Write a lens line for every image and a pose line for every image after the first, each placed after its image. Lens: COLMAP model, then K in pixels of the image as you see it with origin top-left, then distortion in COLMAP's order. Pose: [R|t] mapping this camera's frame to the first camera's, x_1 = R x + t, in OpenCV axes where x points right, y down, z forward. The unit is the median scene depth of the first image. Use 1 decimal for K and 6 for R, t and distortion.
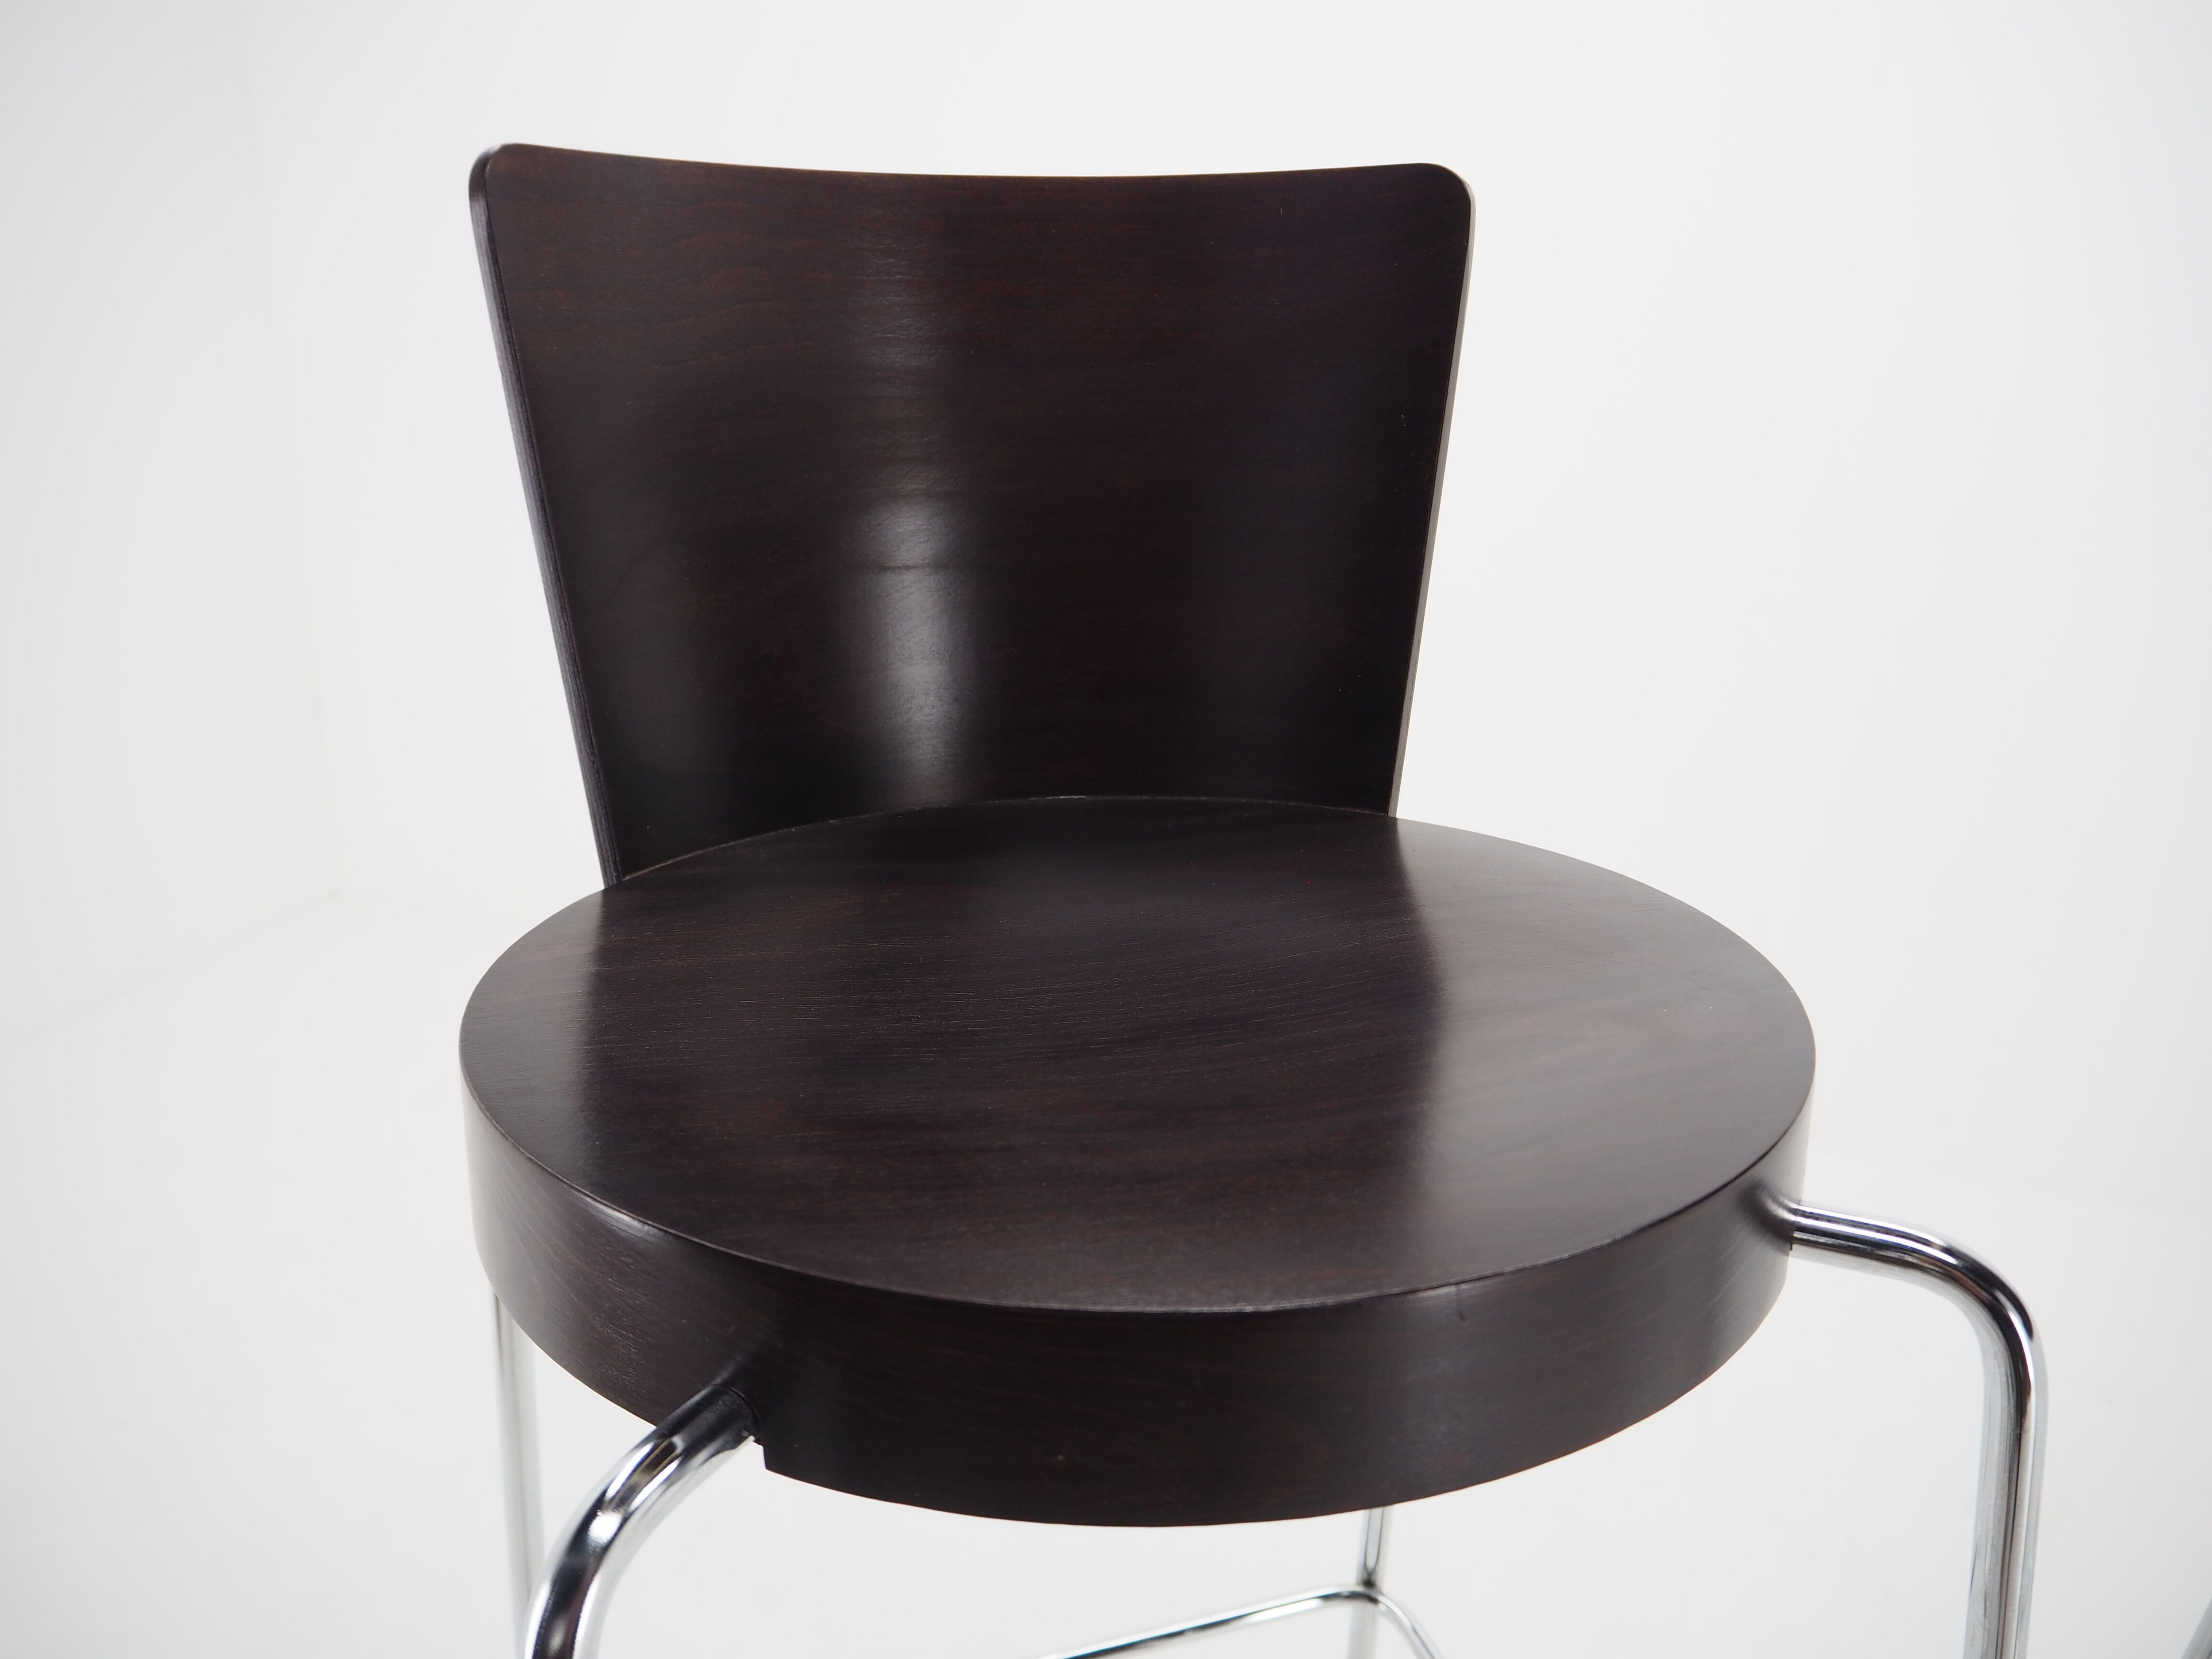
lens RADIAL K [[1954.4, 0, 1106.0], [0, 1954.4, 829.5], [0, 0, 1]] dist [-0.048400, -0.002641]
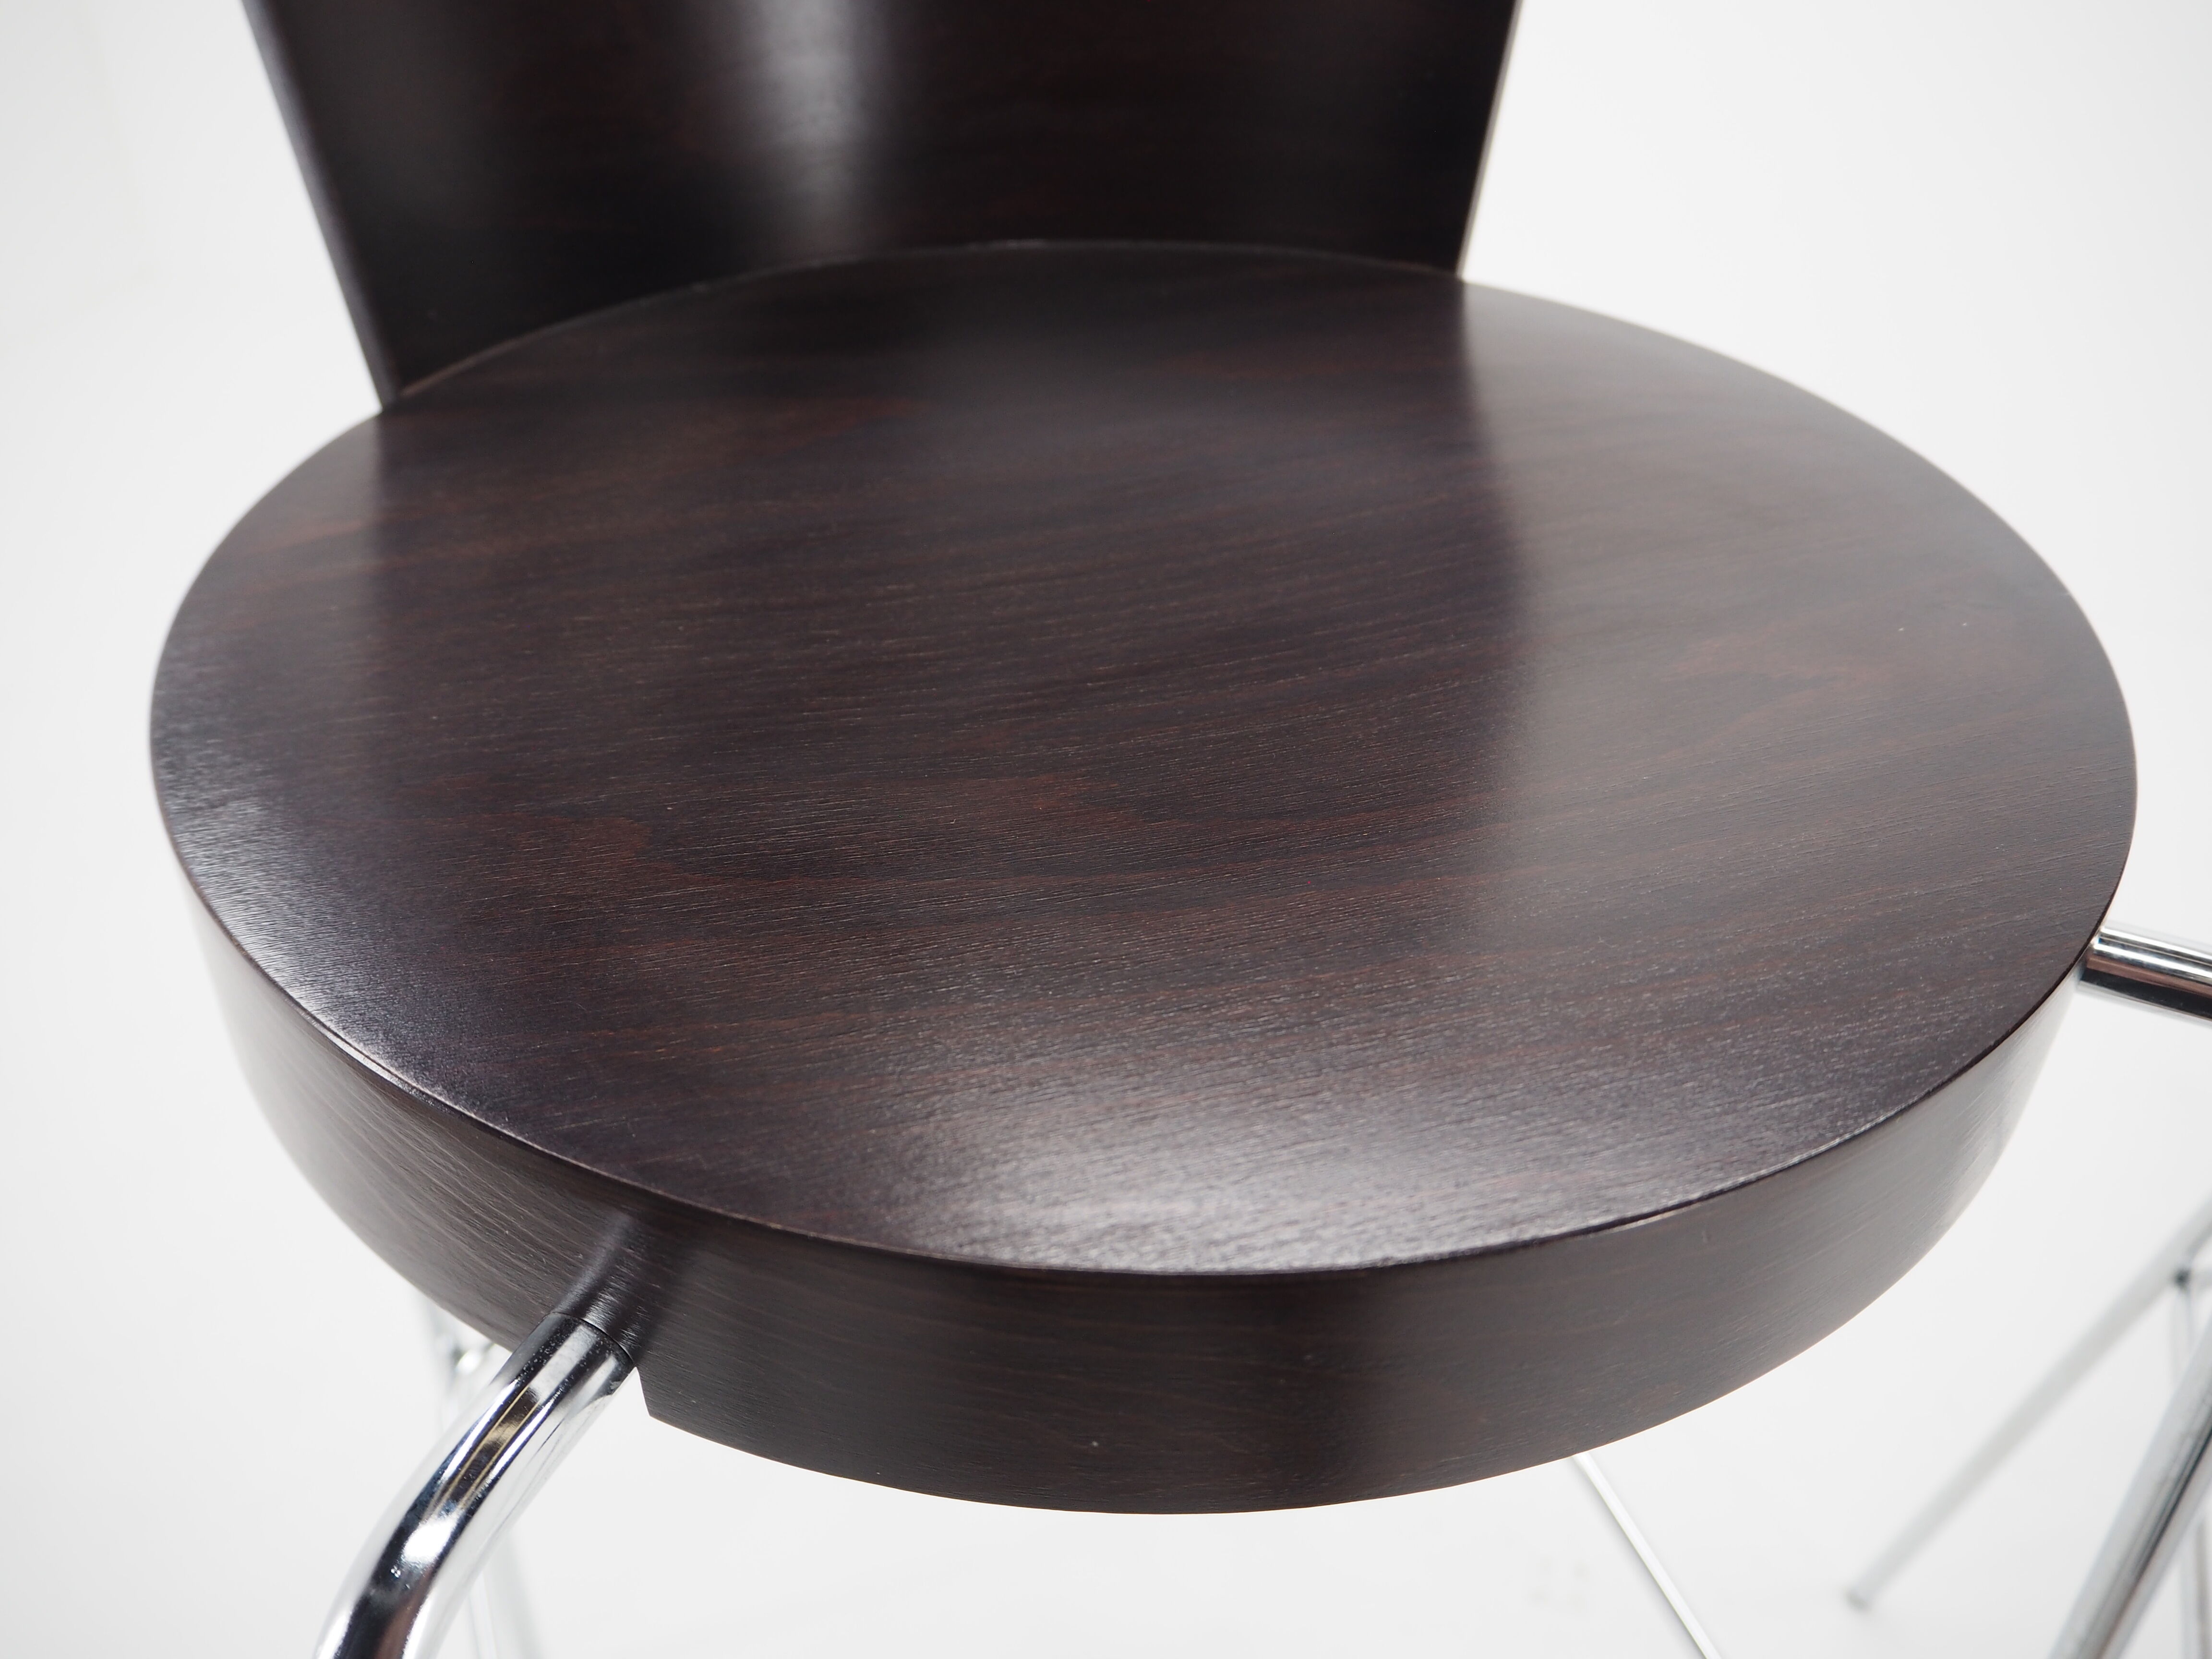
lens RADIAL K [[1954.4, 0, 1106.0], [0, 1954.4, 829.5], [0, 0, 1]] dist [-0.048400, -0.002641]
pose [[0.998695, -0.013413, 0.049282, -0.035427], [-0.003594, 0.944053, 0.329774, -0.067951], [-0.050948, -0.329520, 0.942773, 0.319970]]
